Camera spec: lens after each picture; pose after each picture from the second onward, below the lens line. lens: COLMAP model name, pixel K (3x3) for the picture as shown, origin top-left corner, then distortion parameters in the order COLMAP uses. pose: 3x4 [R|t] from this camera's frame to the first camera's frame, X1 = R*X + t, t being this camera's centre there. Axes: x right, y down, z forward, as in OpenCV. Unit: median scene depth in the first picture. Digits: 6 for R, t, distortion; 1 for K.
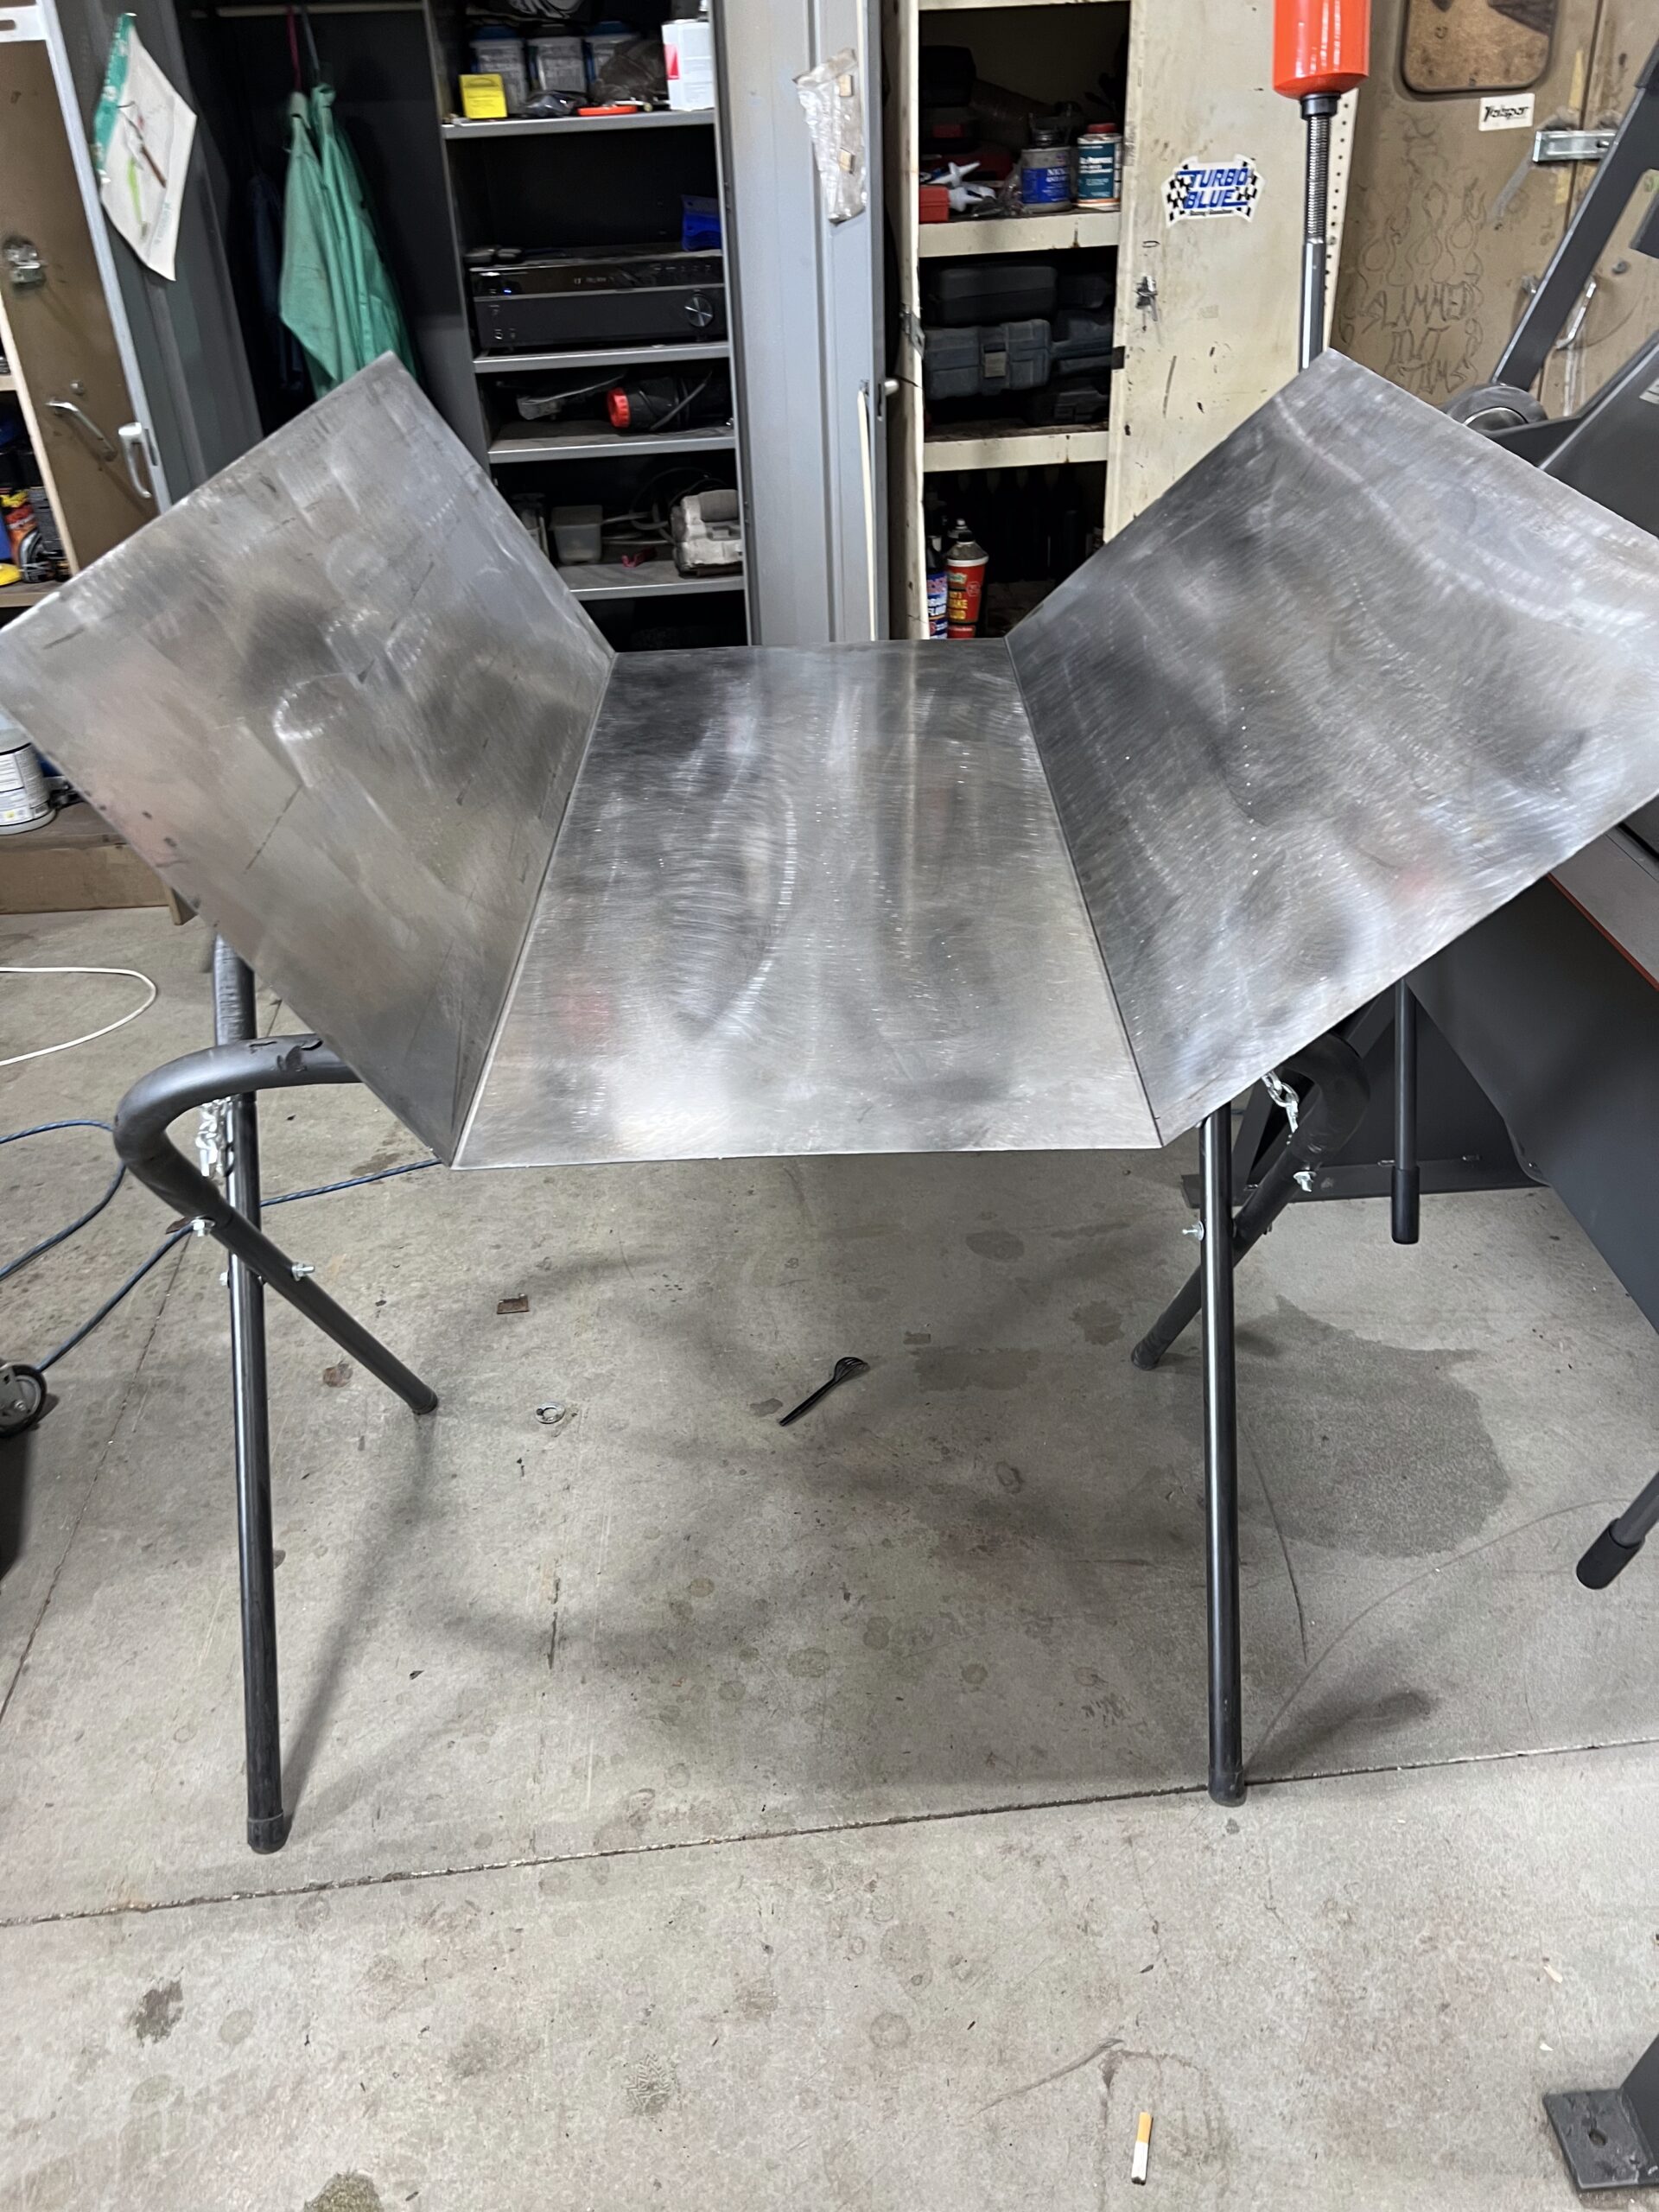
lens RADIAL K [[1710.0, 0, 837.1], [0, 1710.0, 1112.9], [0, 0, 1]] dist [0.005475, -0.015167]
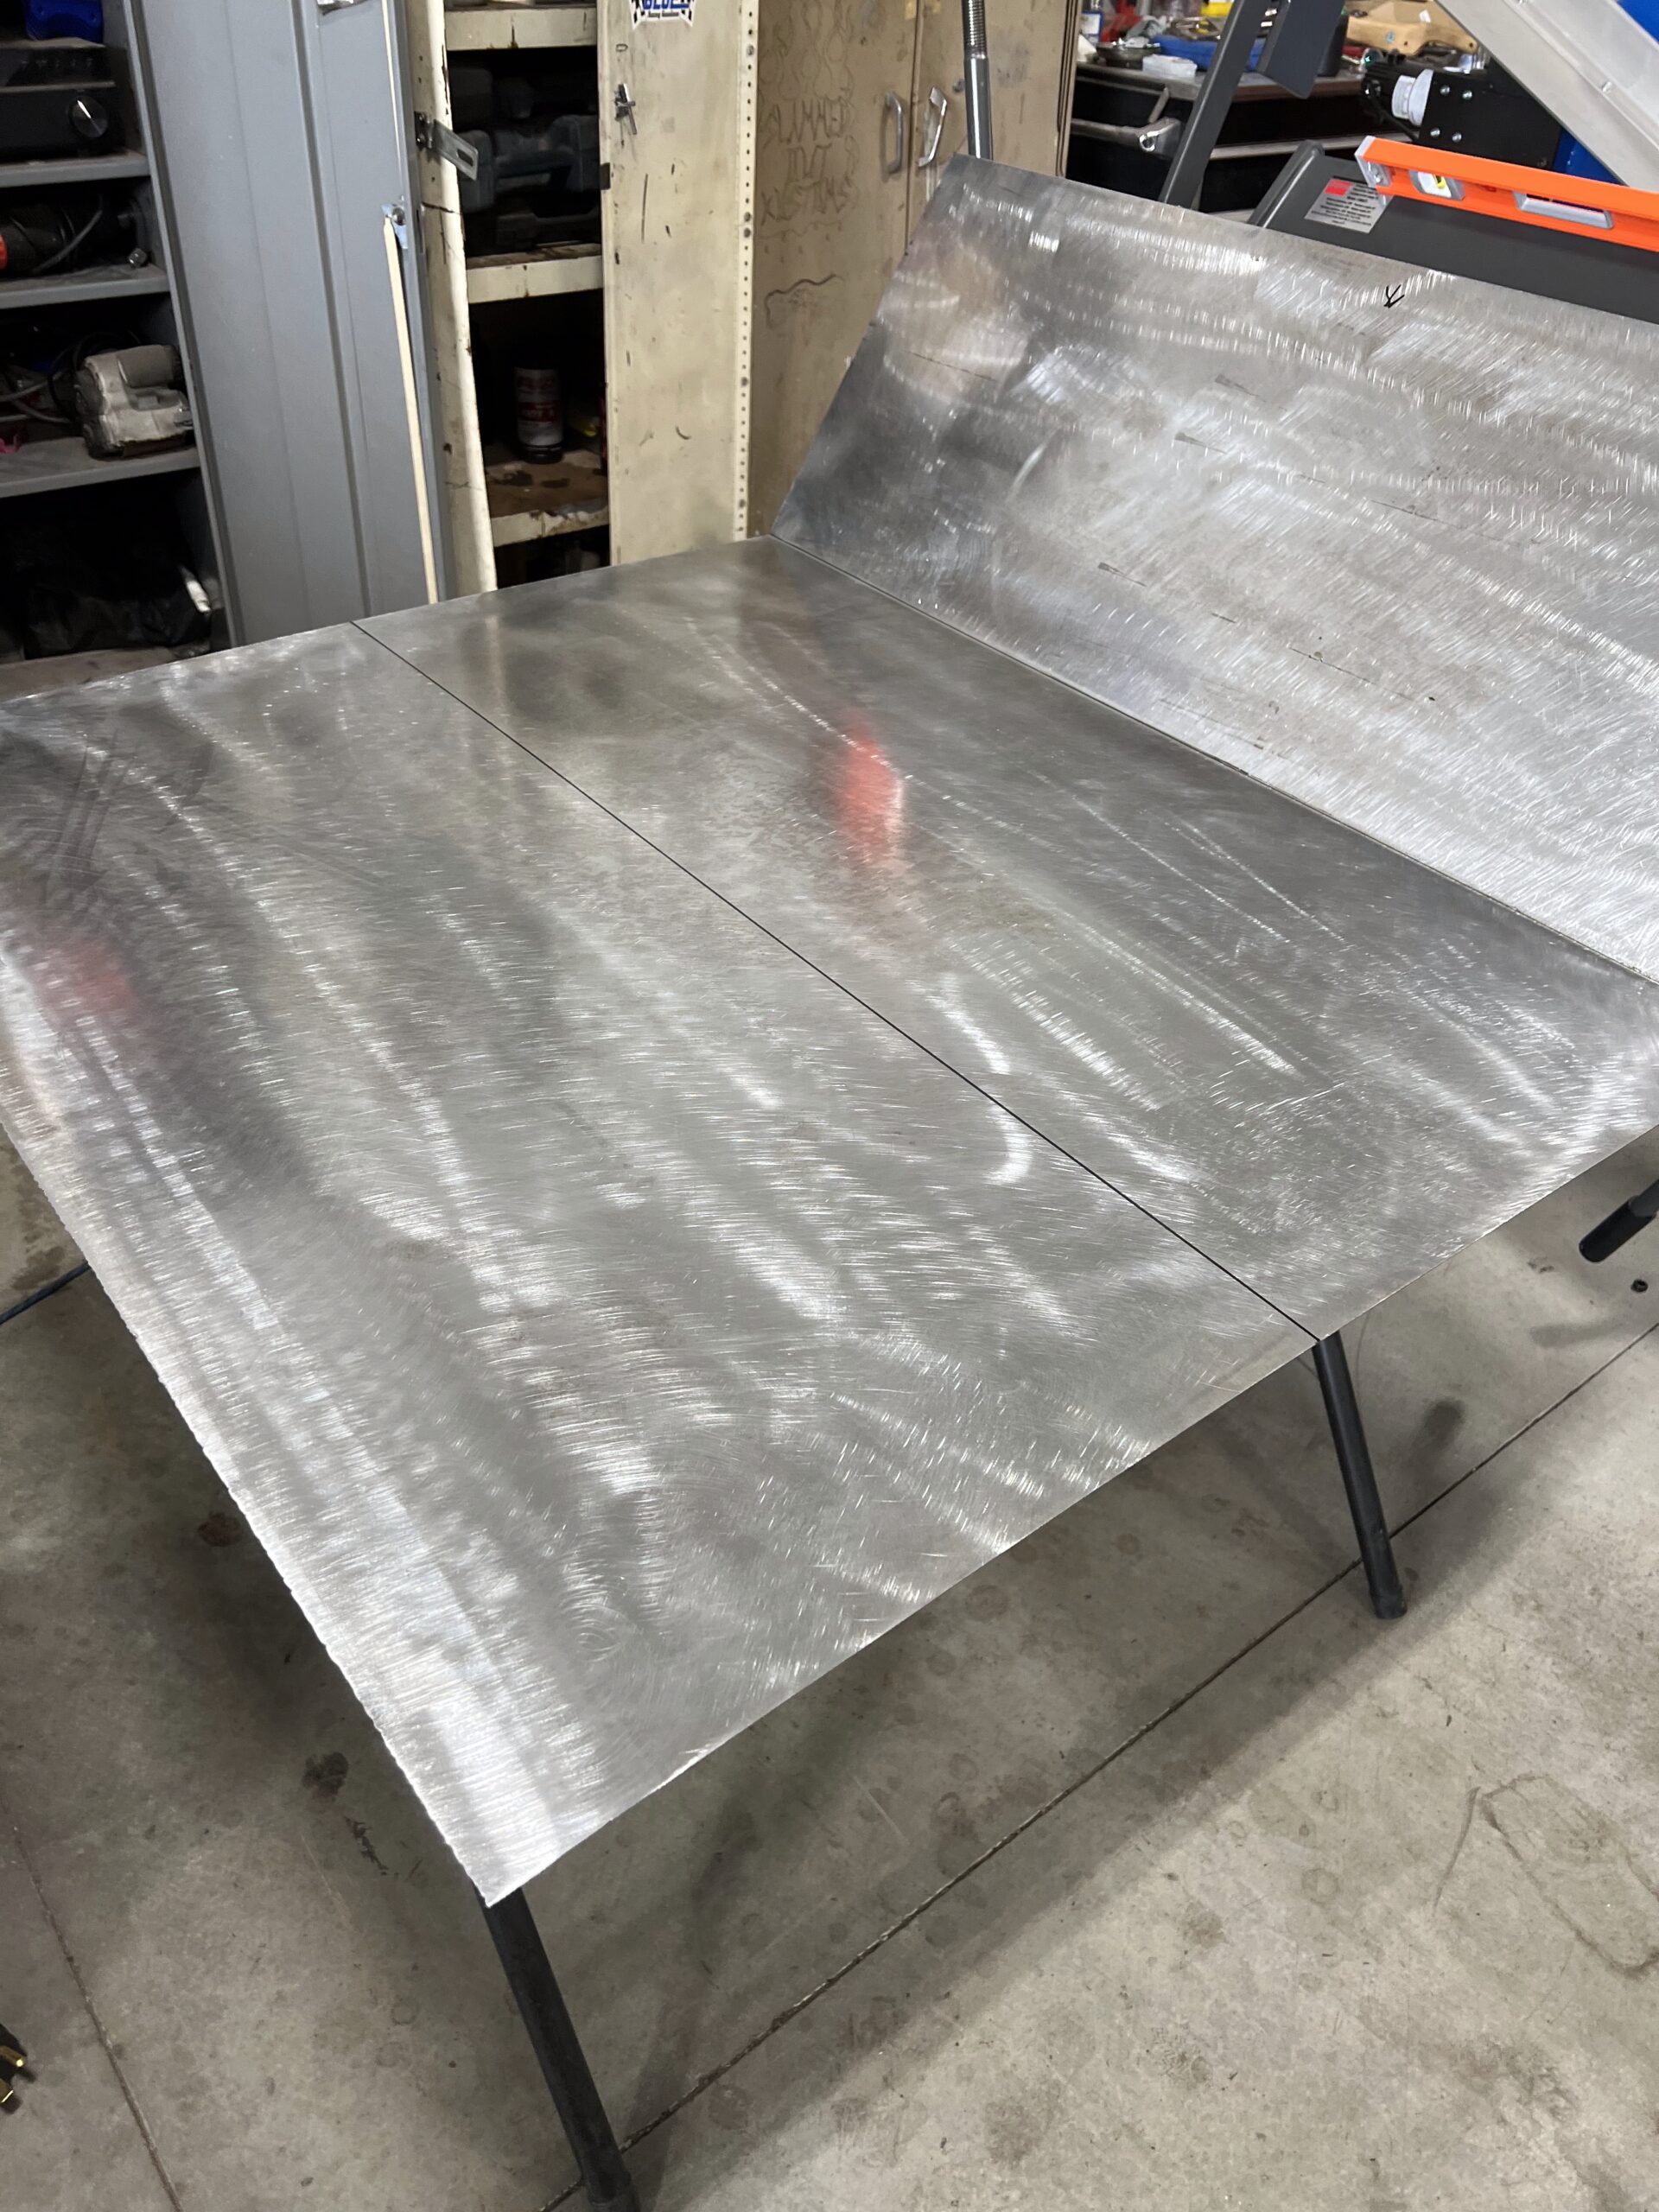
lens RADIAL K [[1710.0, 0, 835.5], [0, 1710.0, 1101.7], [0, 0, 1]] dist [0.005475, -0.015167]
pose [[0.827371, -0.266297, 0.494513, -0.314765], [0.223893, 0.963851, 0.144442, -0.068442], [-0.515102, -0.008789, 0.857084, 0.147055]]
